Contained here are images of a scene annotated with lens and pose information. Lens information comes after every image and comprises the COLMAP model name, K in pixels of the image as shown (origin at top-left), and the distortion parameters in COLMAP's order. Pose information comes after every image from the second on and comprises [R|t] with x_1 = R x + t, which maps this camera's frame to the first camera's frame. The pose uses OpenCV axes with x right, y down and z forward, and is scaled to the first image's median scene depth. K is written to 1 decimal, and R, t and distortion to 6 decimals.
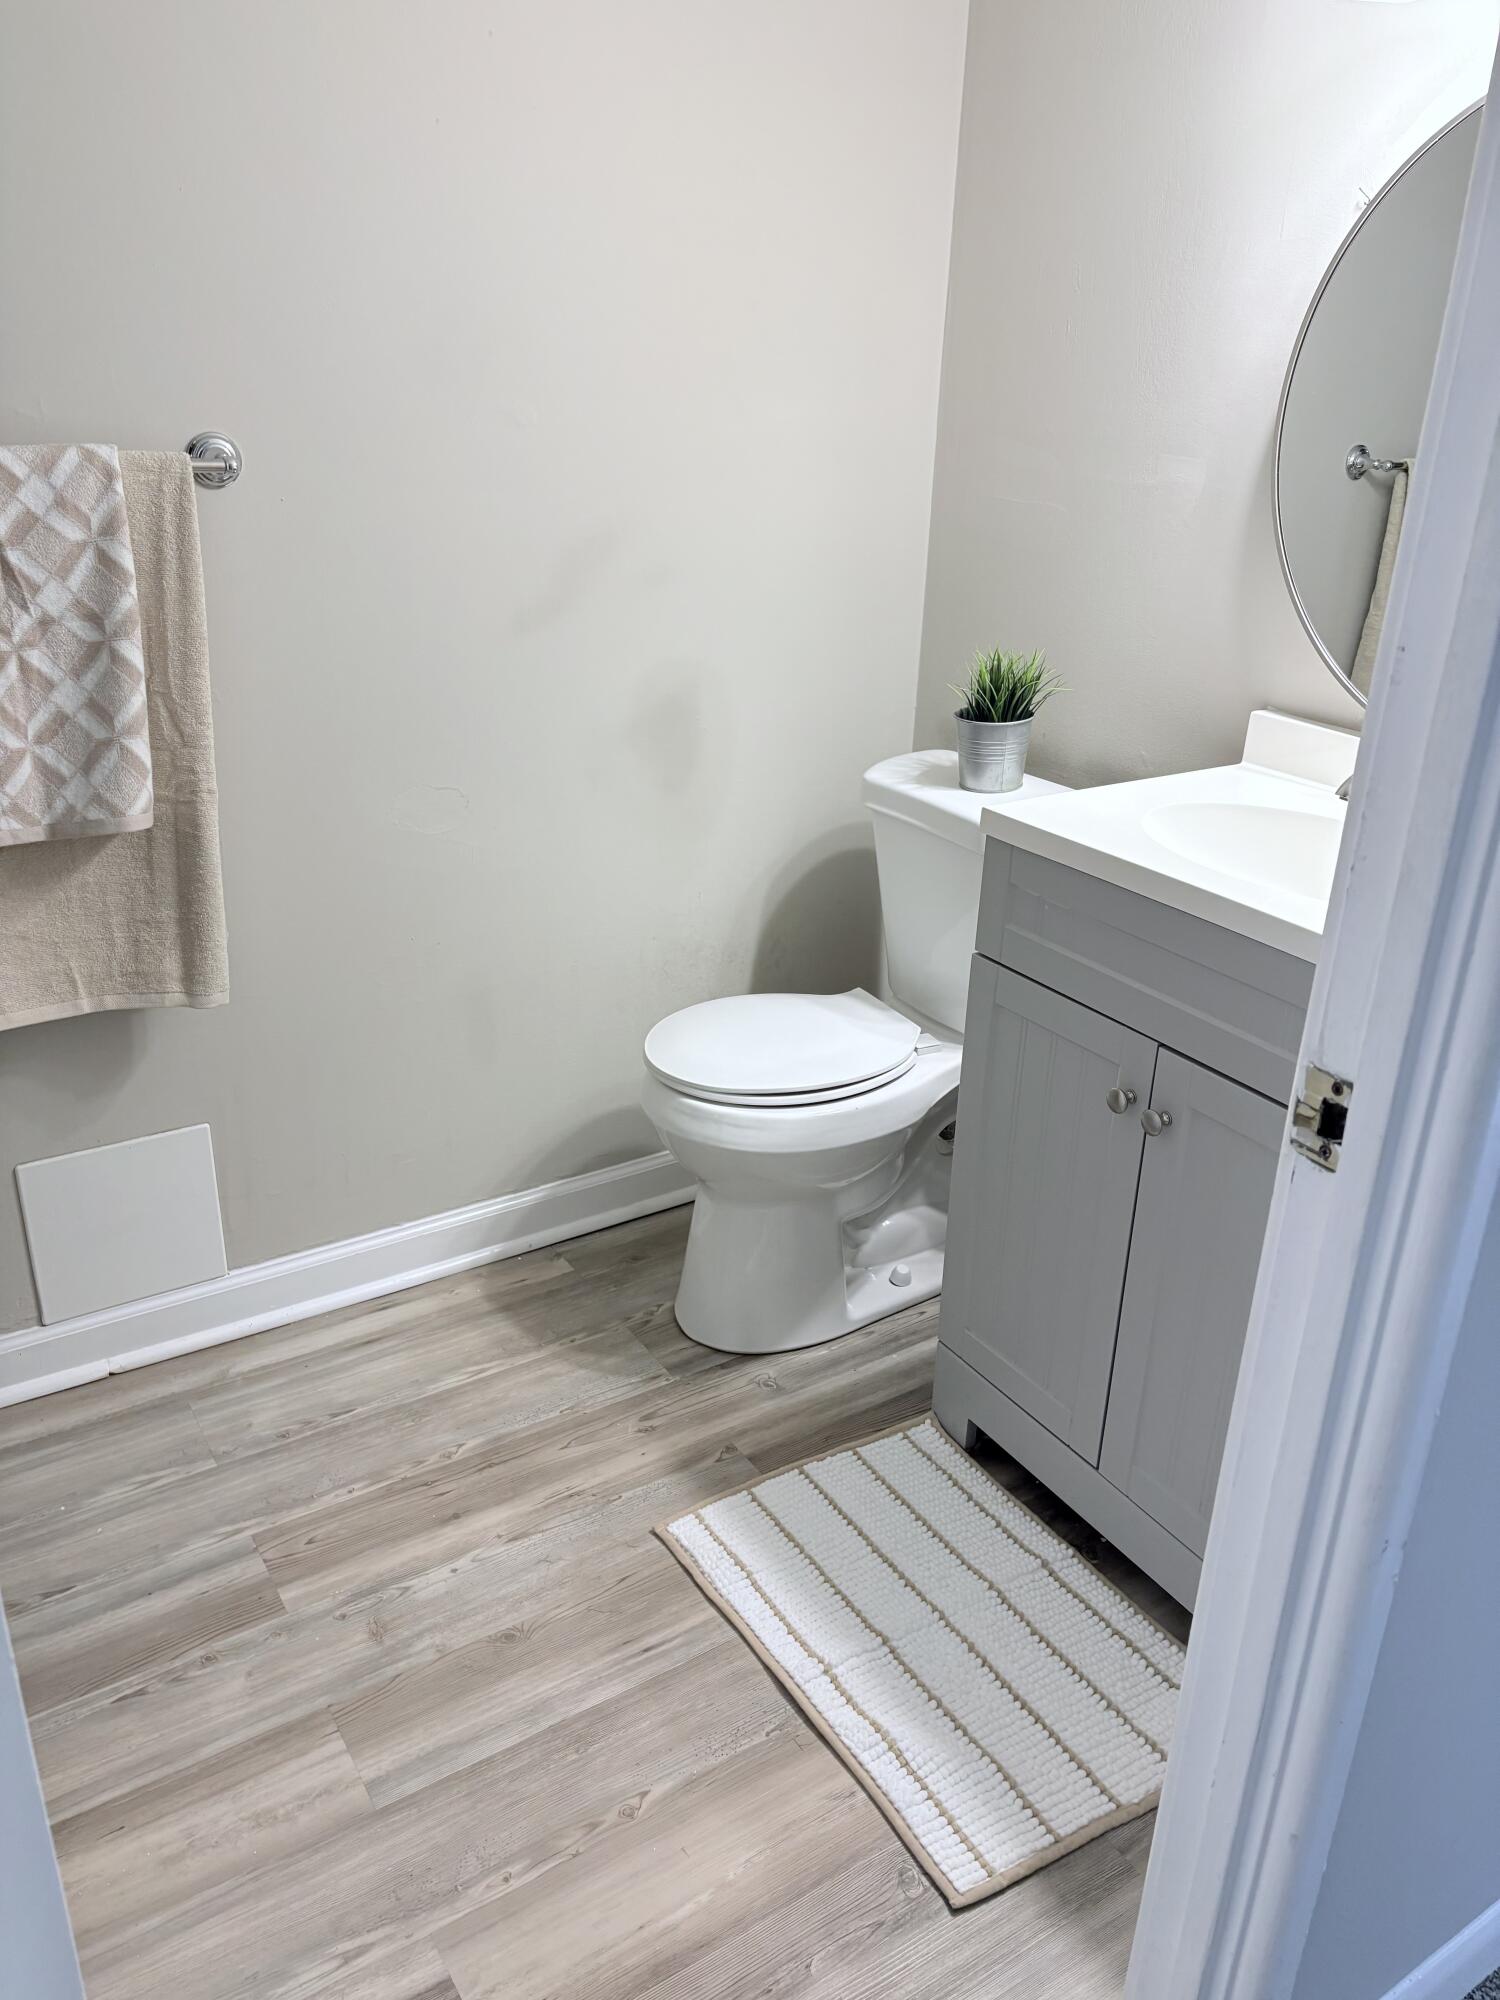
lens RADIAL K [[1512.0, 0, 750.6], [0, 1512.0, 998.8], [0, 0, 1]] dist [0.040692, -0.016846]
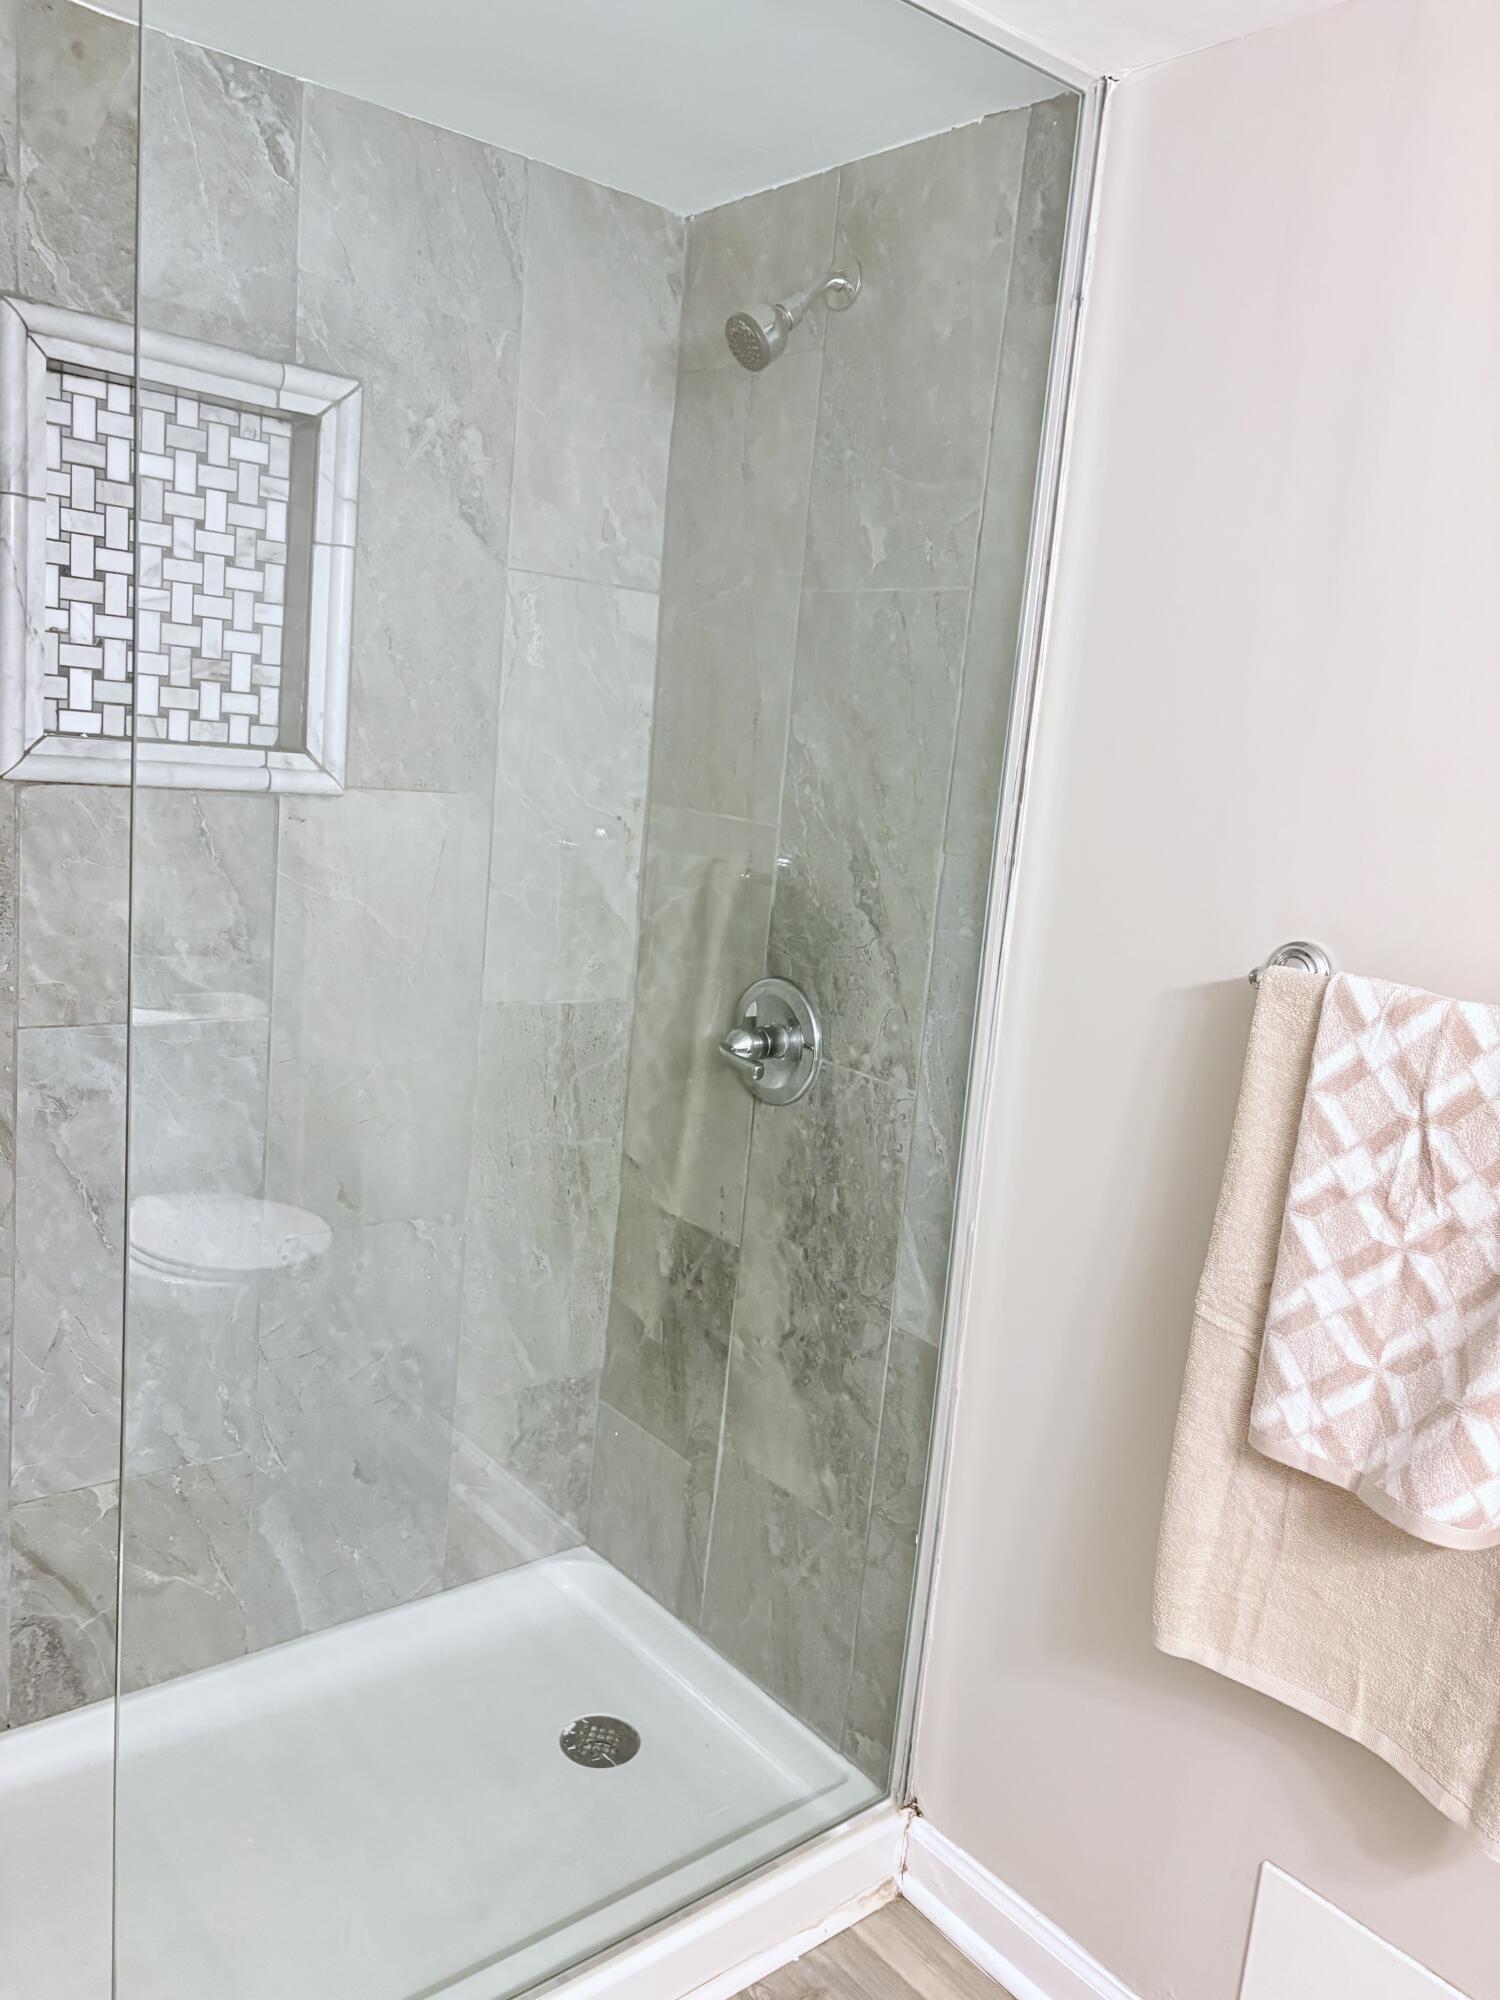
lens RADIAL K [[1512.0, 0, 749.7], [0, 1512.0, 1002.1], [0, 0, 1]] dist [0.040692, -0.016846]
pose [[0.124883, 0.155568, -0.979899, 0.191400], [-0.461947, 0.883170, 0.081339, -0.242517], [0.878071, 0.442504, 0.182157, 0.515140]]
